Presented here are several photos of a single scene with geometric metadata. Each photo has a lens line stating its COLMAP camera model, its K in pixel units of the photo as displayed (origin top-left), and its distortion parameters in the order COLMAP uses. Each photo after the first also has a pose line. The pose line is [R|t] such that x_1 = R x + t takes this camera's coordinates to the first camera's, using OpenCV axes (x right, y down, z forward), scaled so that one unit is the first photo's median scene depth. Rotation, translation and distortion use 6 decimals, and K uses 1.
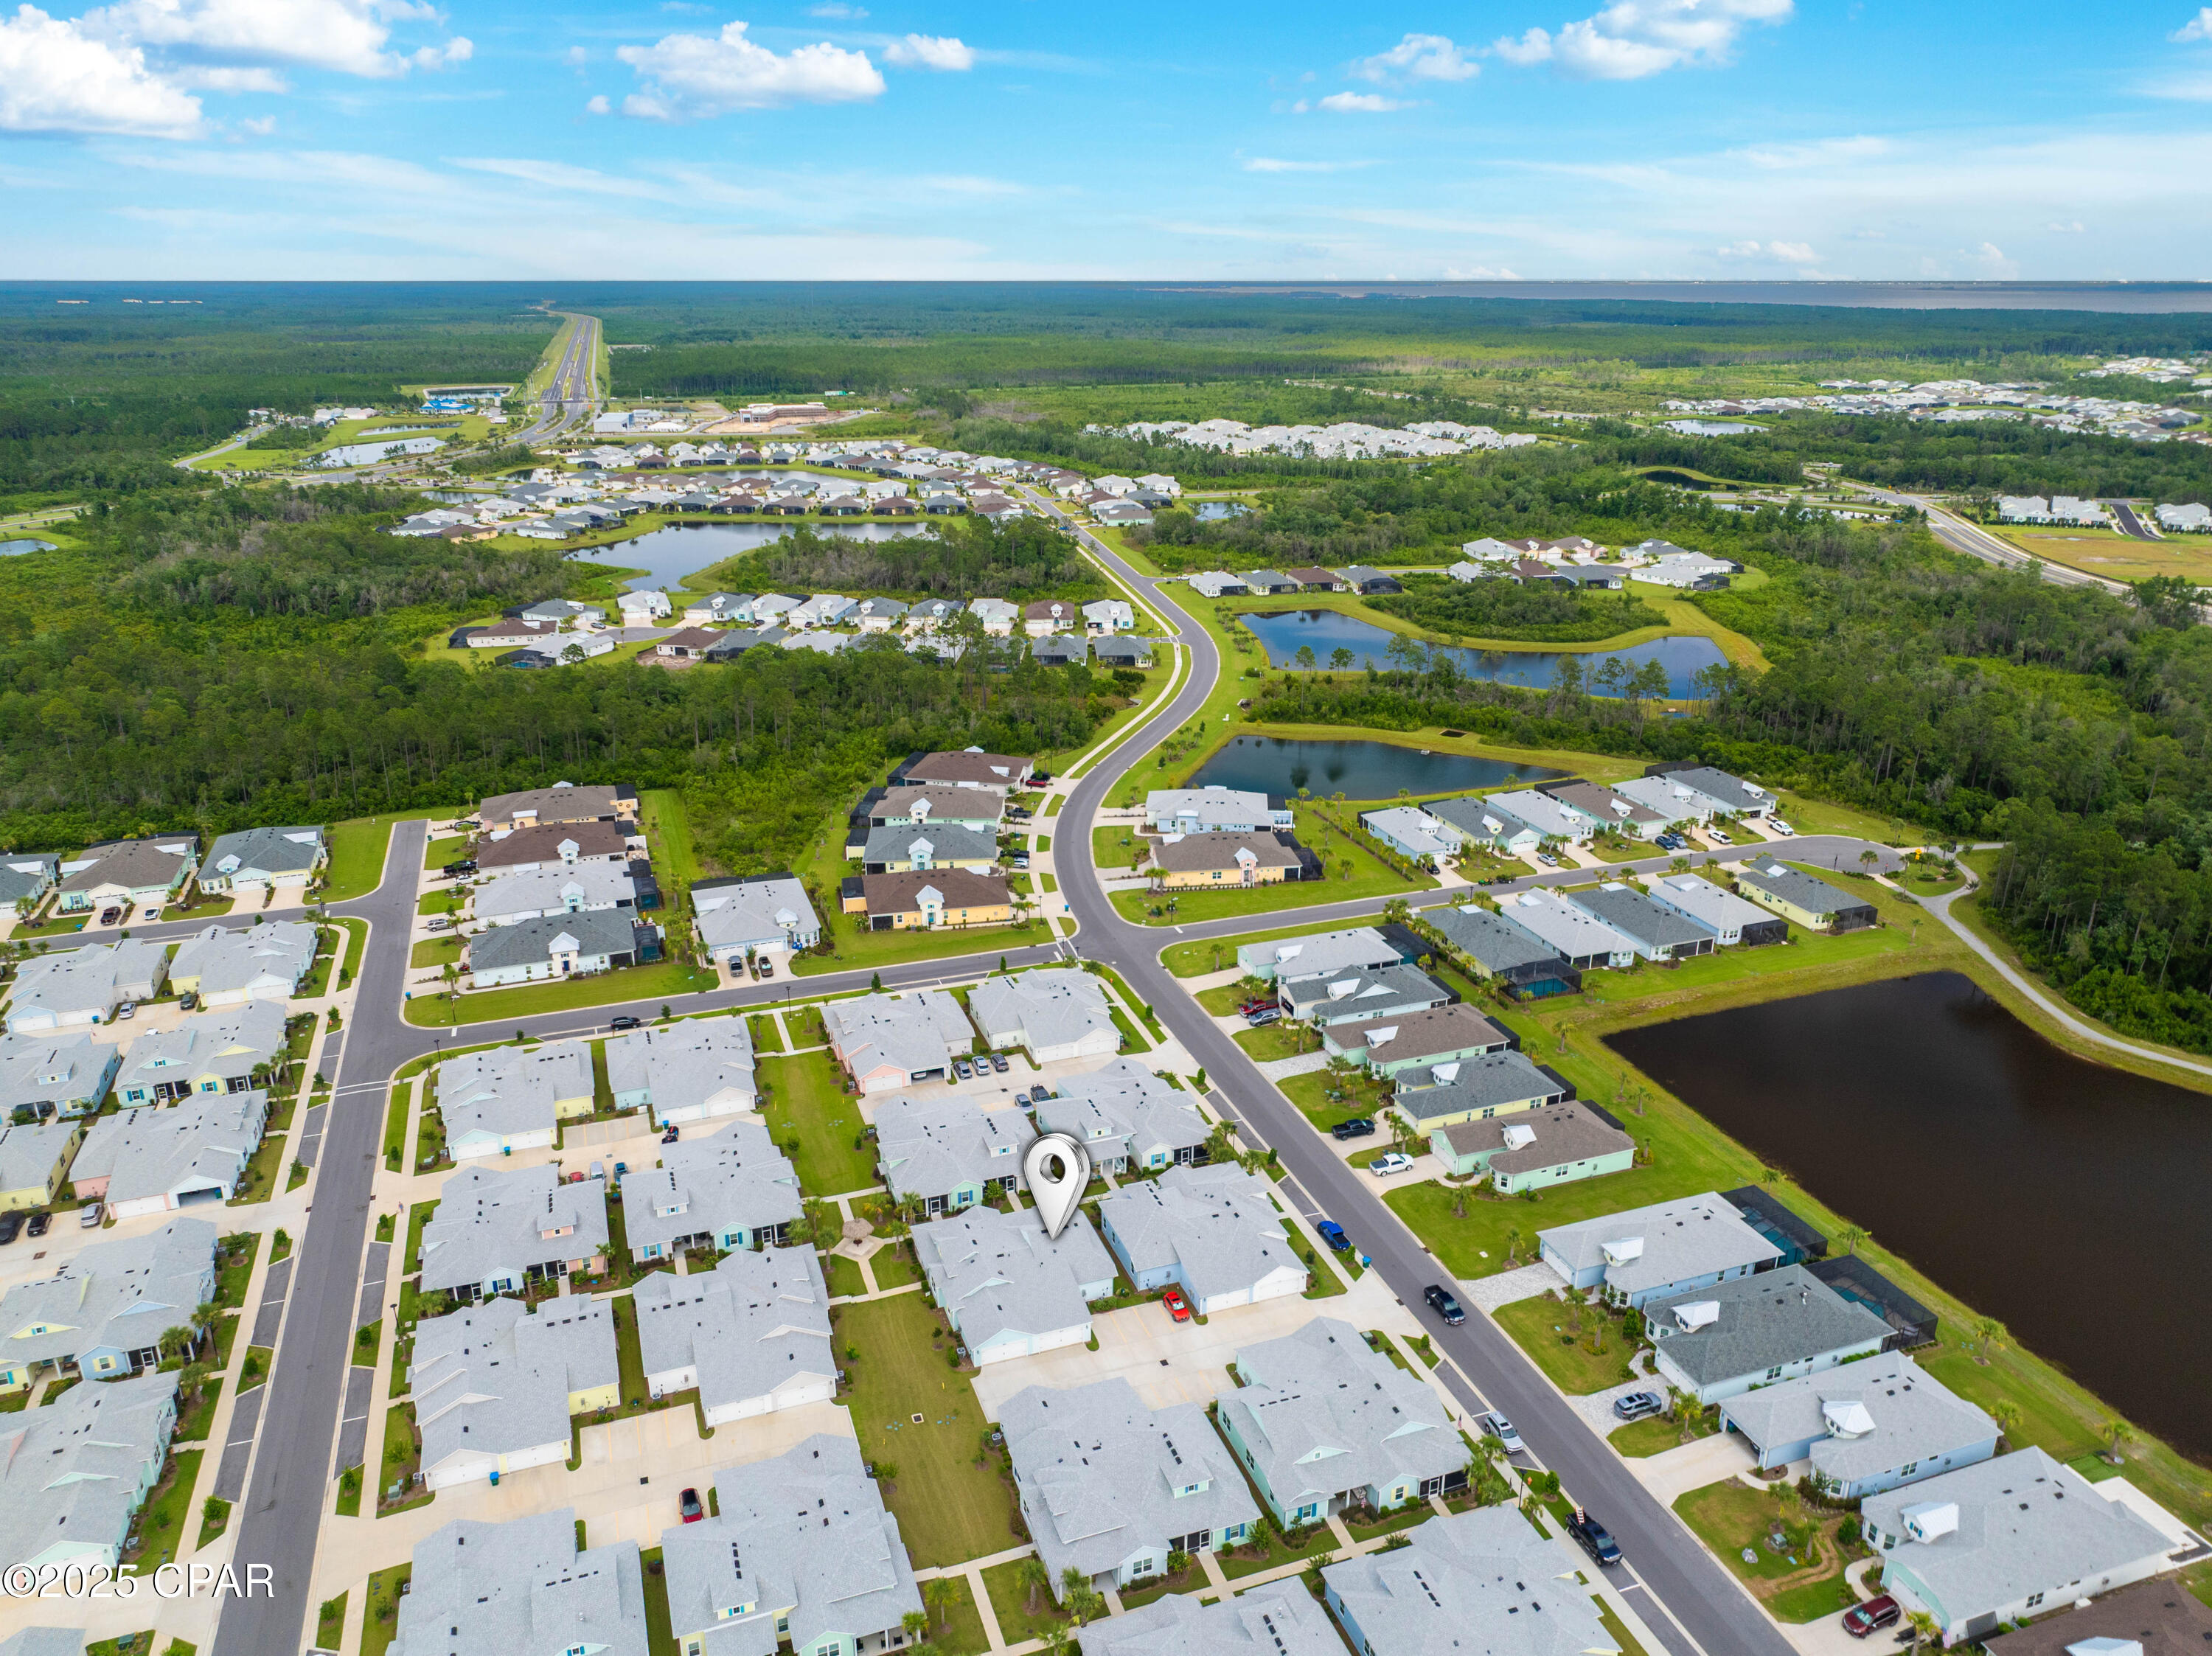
lens RADIAL K [[1531.6, 0, 1108.4], [0, 1531.6, 867.3], [0, 0, 1]] dist [0.044232, -0.083023]
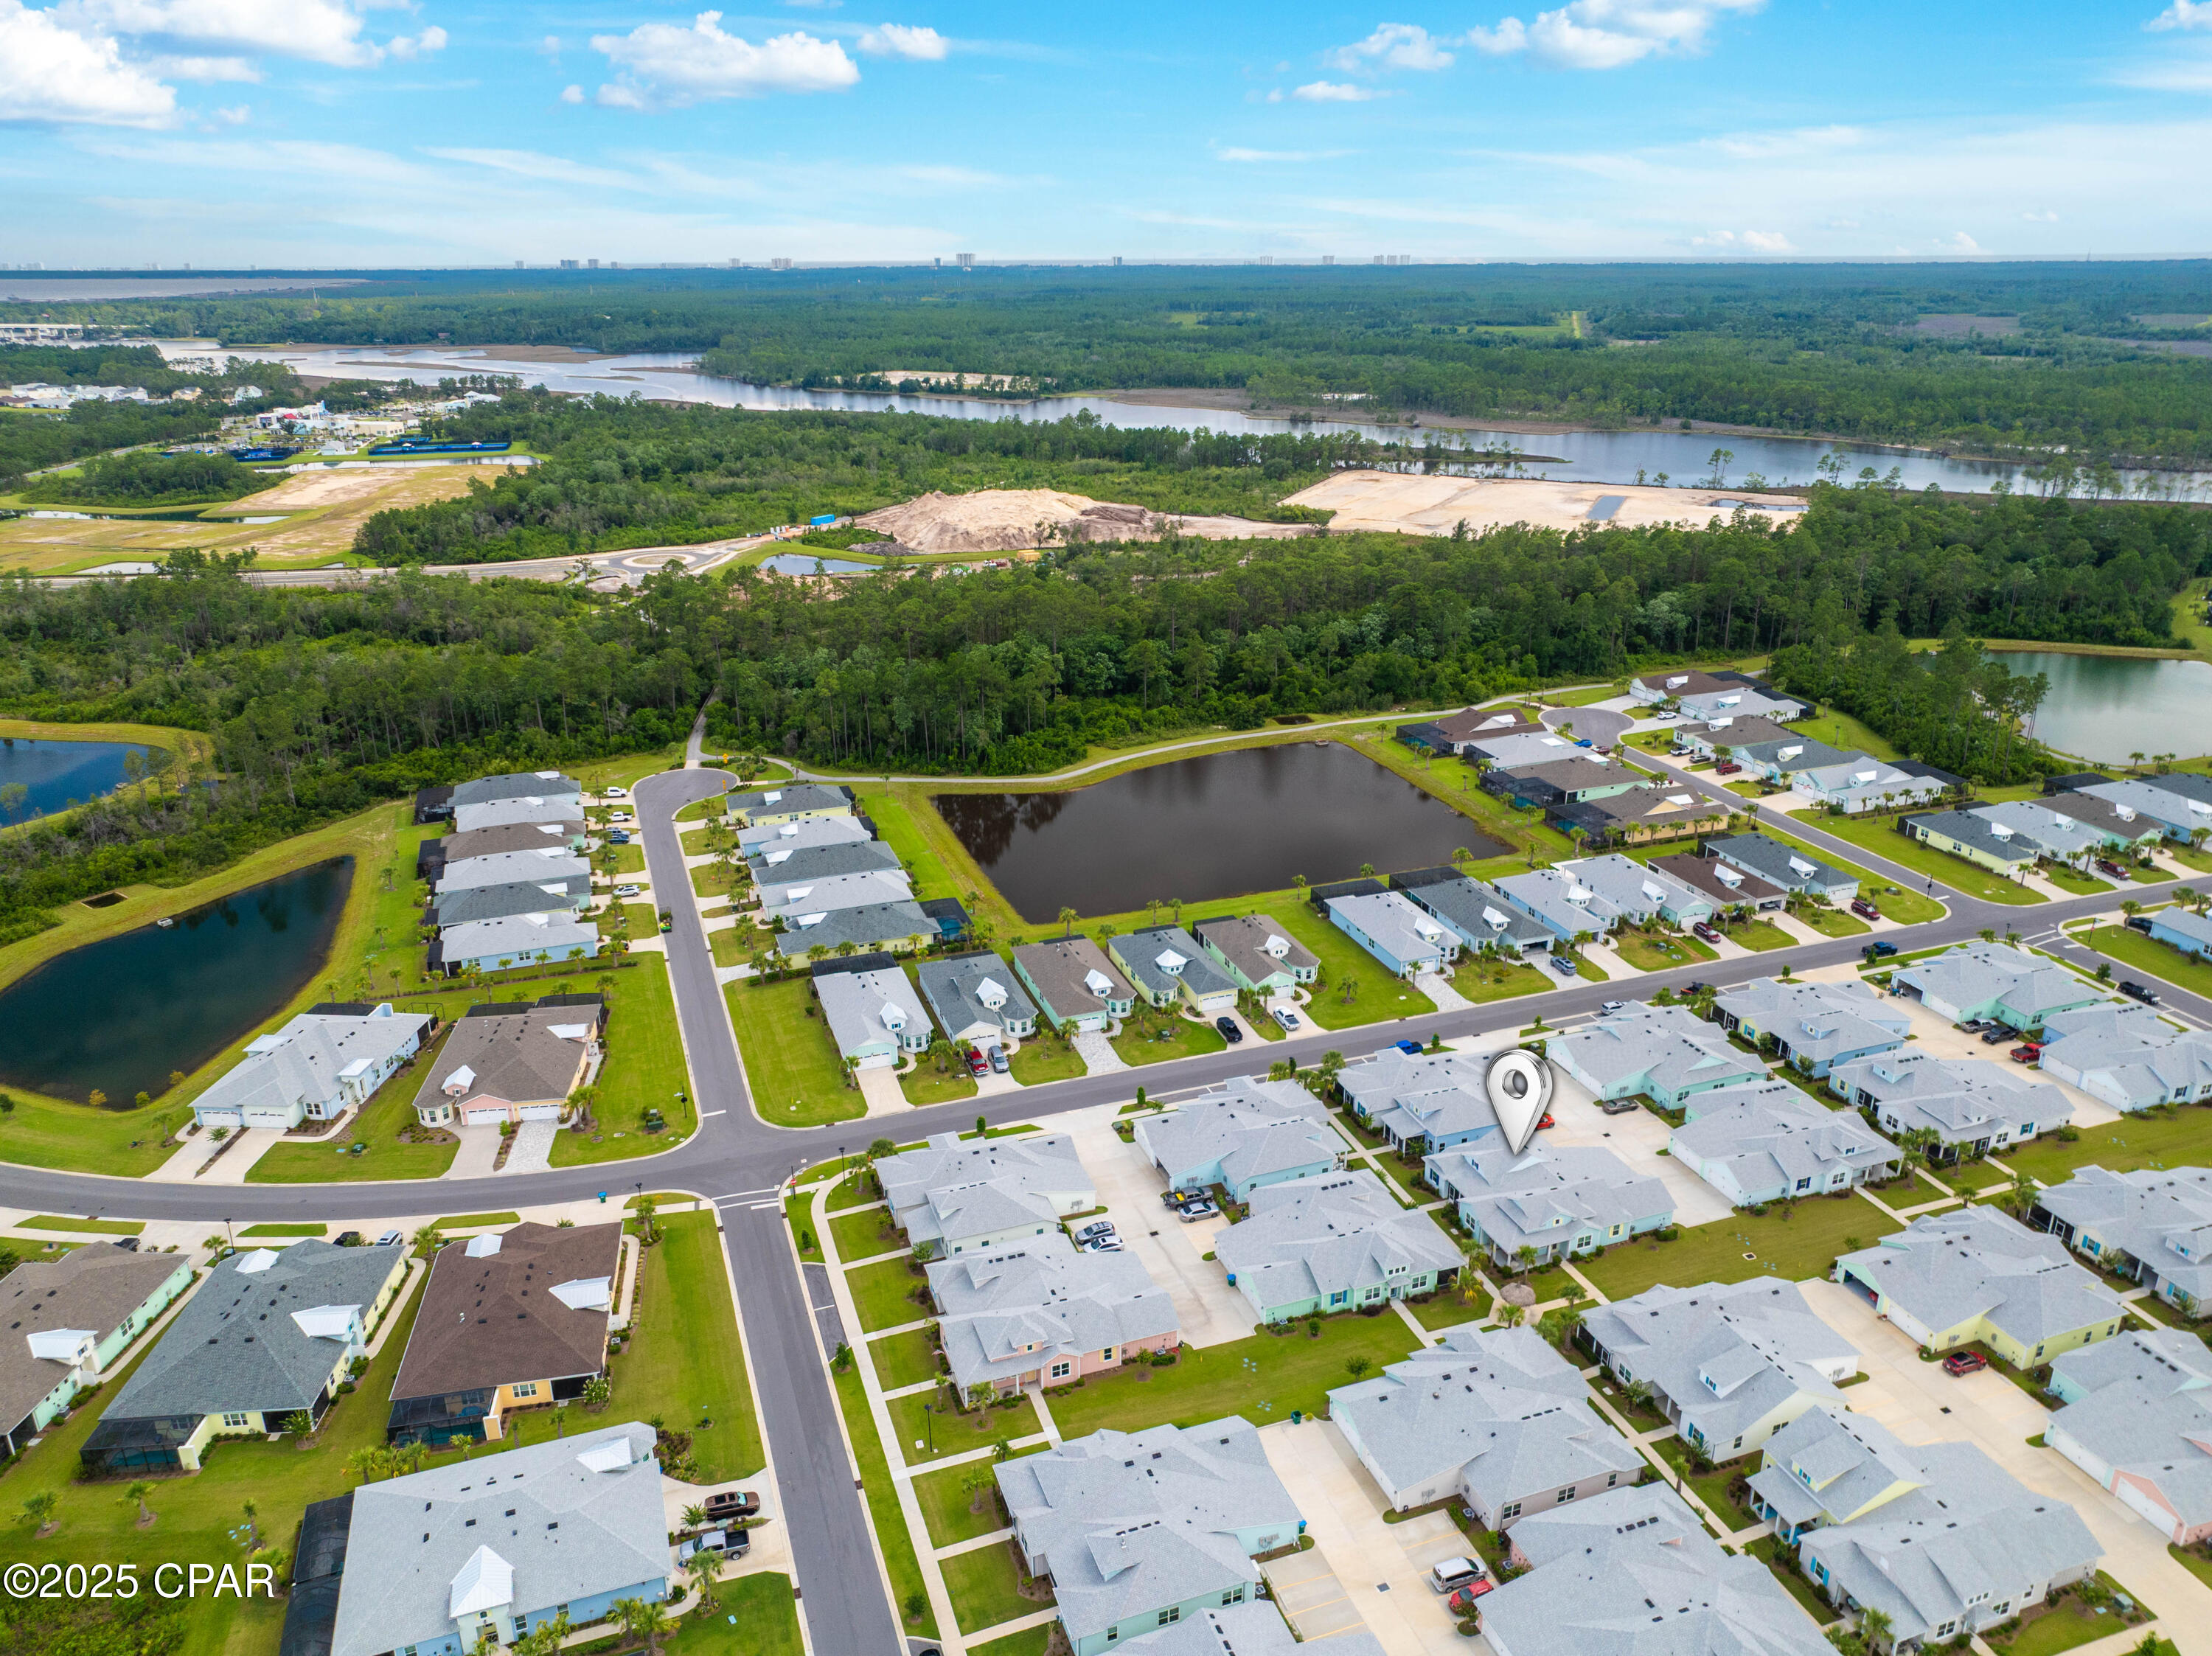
lens RADIAL K [[1521.5, 0, 1109.4], [0, 1521.5, 878.3], [0, 0, 1]] dist [0.004716, -0.004349]
pose [[0.000252, -0.380995, 0.924577, -0.705555], [0.368379, 0.859592, 0.354116, -0.295101], [-0.929676, 0.340506, 0.140568, 0.808400]]
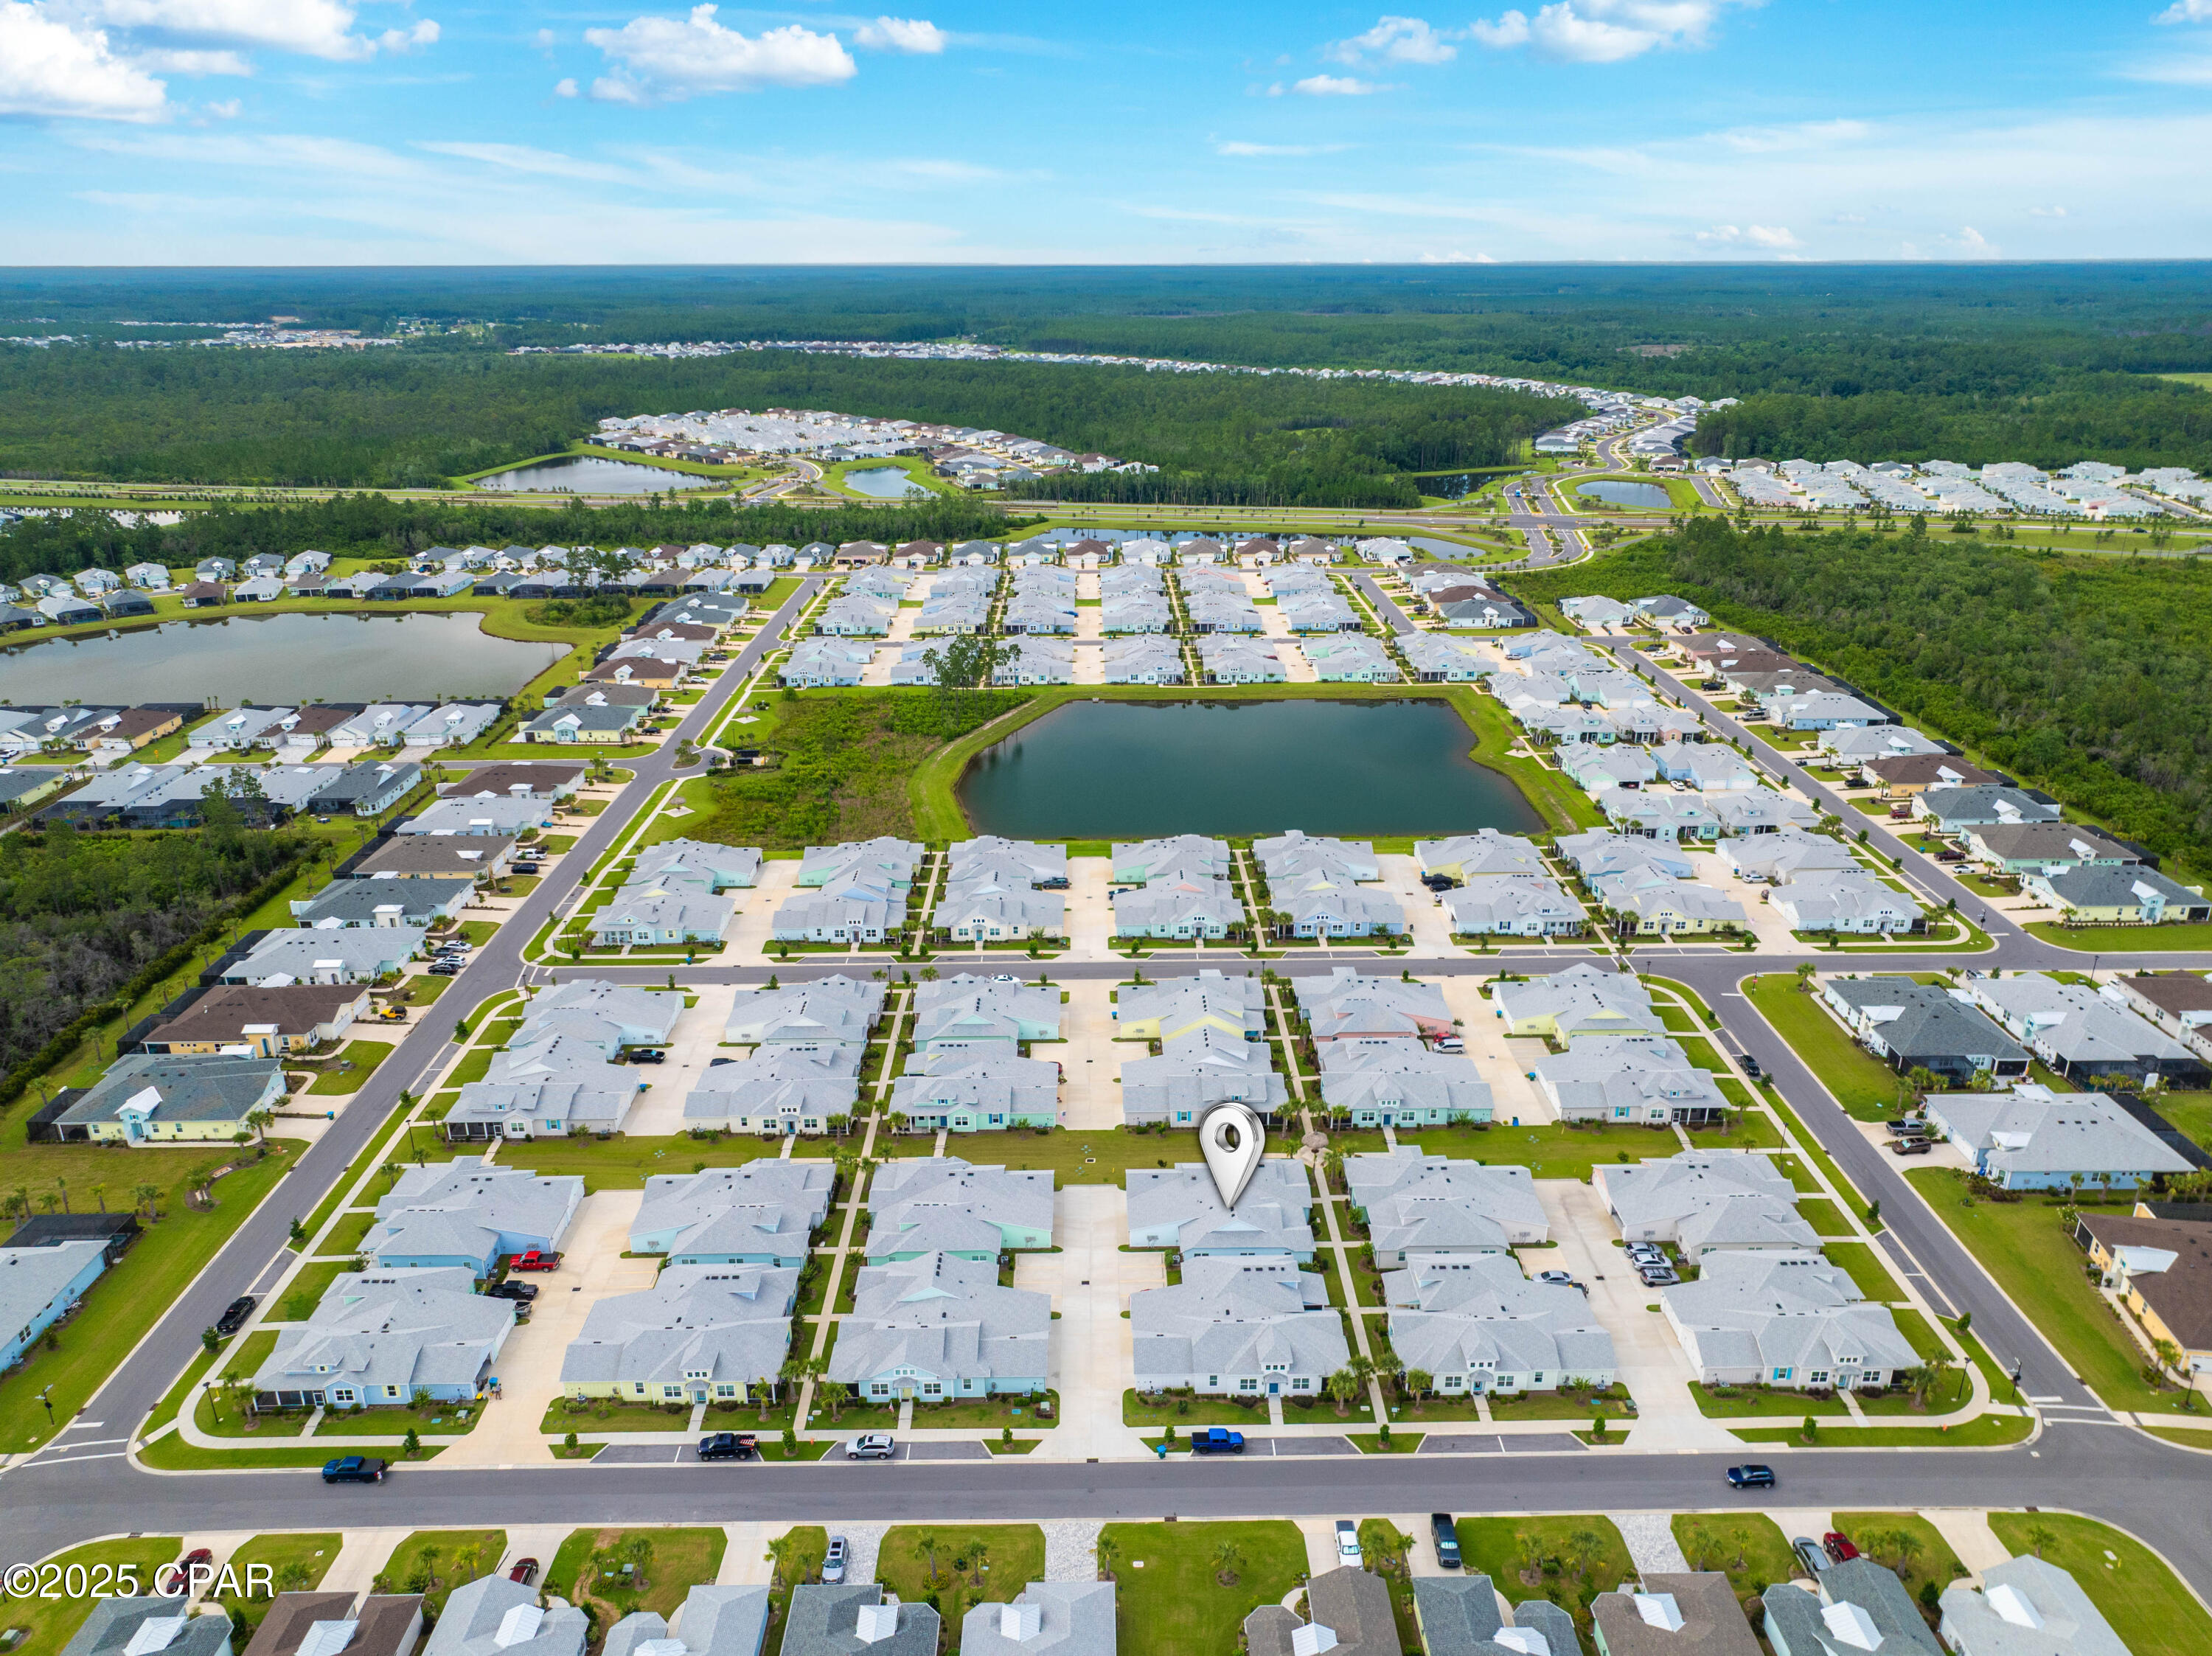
lens RADIAL K [[1521.5, 0, 1109.4], [0, 1521.5, 878.3], [0, 0, 1]] dist [0.004716, -0.004349]
pose [[-0.330080, 0.358238, -0.873334, 0.646206], [-0.336438, 0.819782, 0.463429, -0.319197], [0.881962, 0.446791, -0.150069, 0.753910]]
